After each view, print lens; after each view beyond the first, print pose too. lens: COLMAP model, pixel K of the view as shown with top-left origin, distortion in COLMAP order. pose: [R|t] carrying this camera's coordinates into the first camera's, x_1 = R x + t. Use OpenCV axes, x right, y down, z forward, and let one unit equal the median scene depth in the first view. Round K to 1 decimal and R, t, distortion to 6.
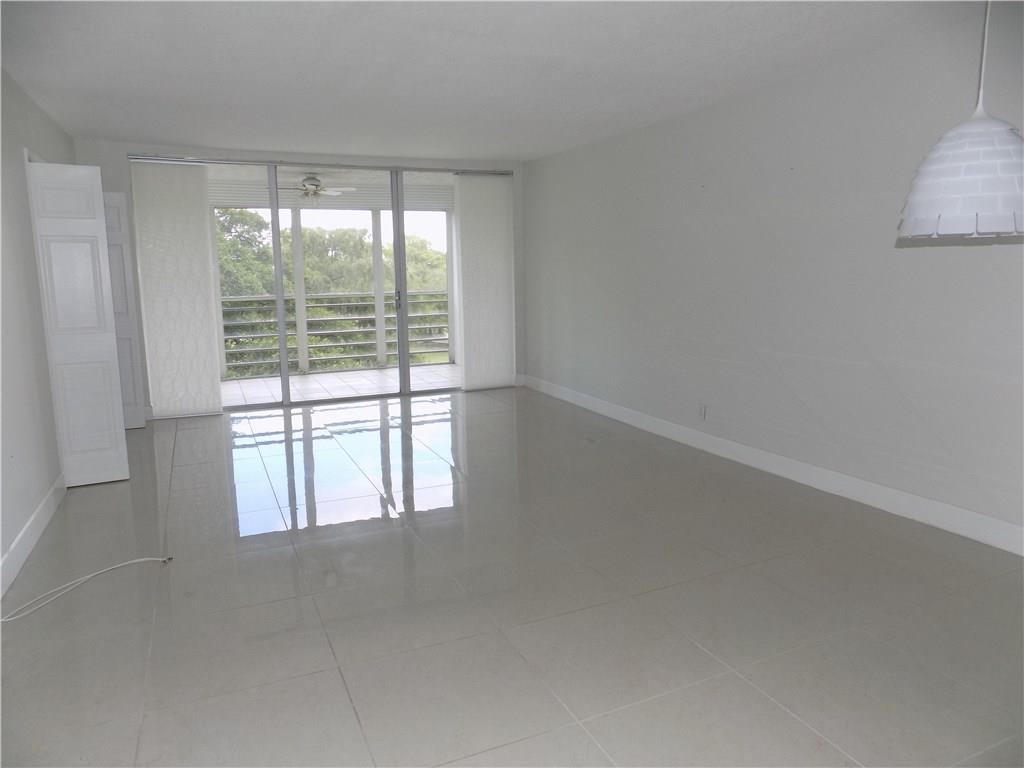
lens RADIAL K [[691.6, 0, 508.8], [0, 691.6, 385.1], [0, 0, 1]] dist [-0.046319, -0.000290]
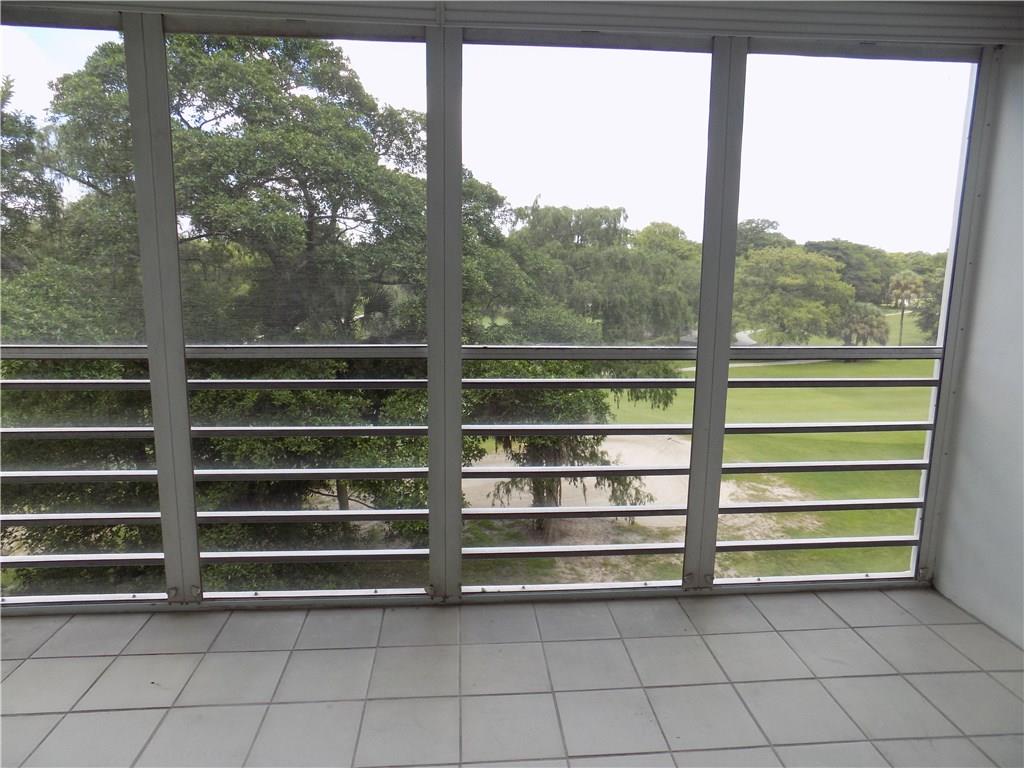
lens RADIAL K [[691.6, 0, 510.8], [0, 691.6, 381.9], [0, 0, 1]] dist [-0.046319, -0.000290]
pose [[0.941808, 0.077828, -0.327017, -0.049897], [-0.074834, 0.996959, 0.021747, -0.032543], [0.327714, 0.003991, 0.944768, 0.196057]]
